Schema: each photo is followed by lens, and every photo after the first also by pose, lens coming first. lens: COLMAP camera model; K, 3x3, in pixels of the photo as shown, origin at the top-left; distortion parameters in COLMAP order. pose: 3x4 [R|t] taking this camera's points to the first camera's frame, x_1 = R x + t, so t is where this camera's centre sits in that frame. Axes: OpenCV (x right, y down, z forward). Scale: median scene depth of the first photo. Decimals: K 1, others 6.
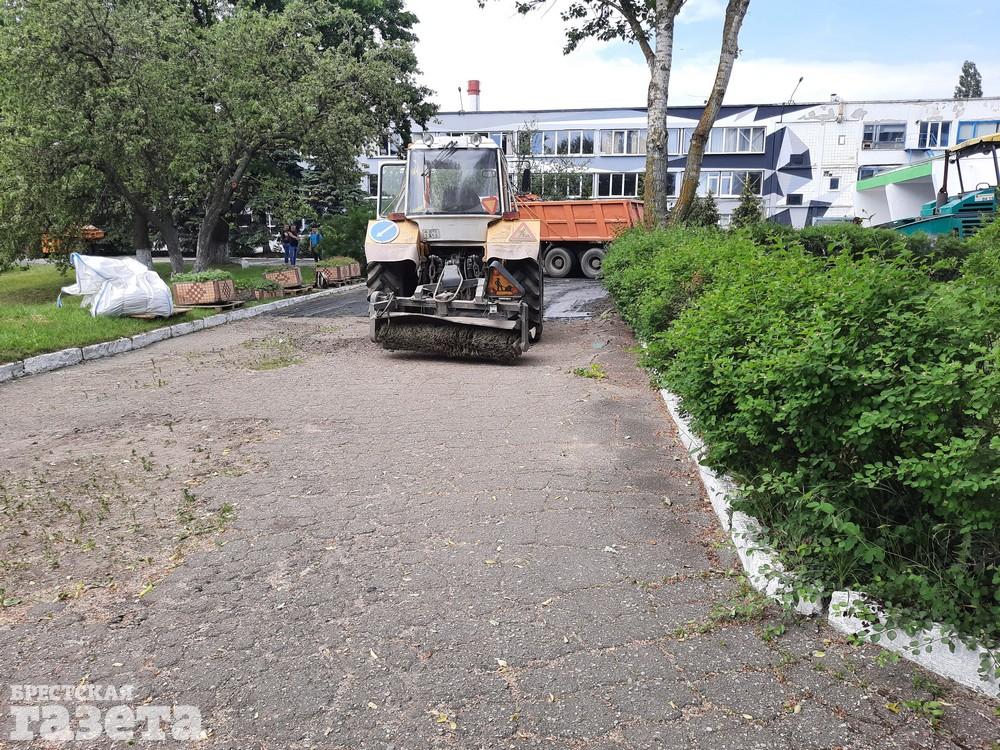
lens RADIAL K [[648.1, 0, 497.9], [0, 648.1, 390.0], [0, 0, 1]] dist [0.094721, -0.083445]
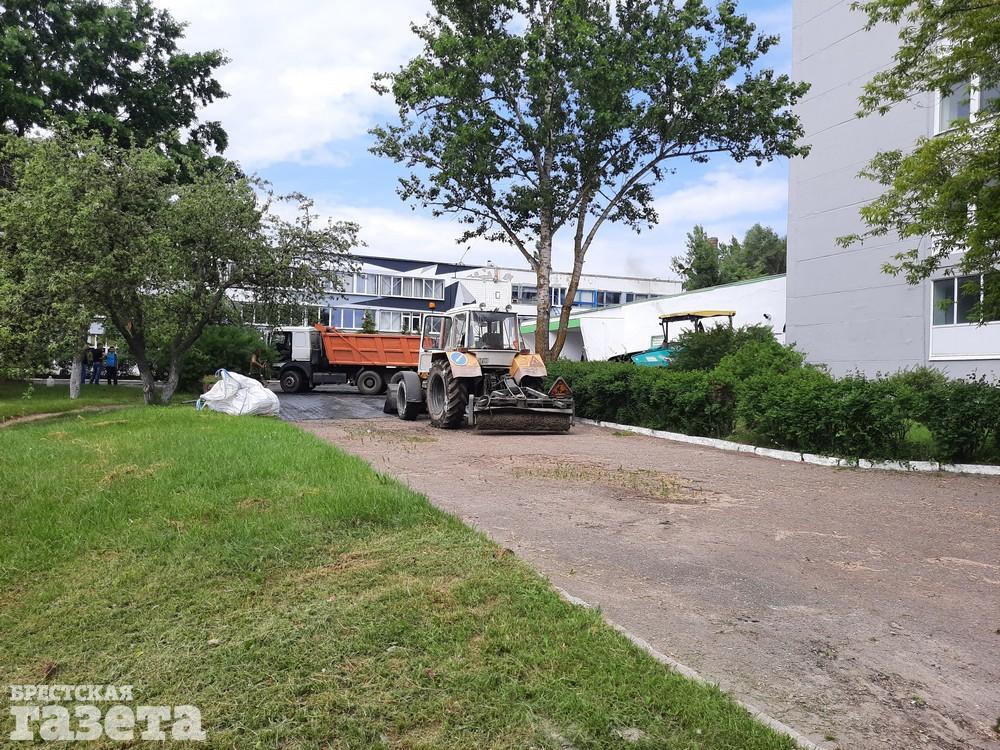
lens RADIAL K [[648.1, 0, 497.9], [0, 648.1, 390.0], [0, 0, 1]] dist [0.094721, -0.083445]
pose [[0.867997, -0.005136, 0.496542, -0.116066], [0.098854, 0.981719, -0.162650, 0.012202], [-0.486630, 0.190265, 0.852638, -0.047247]]
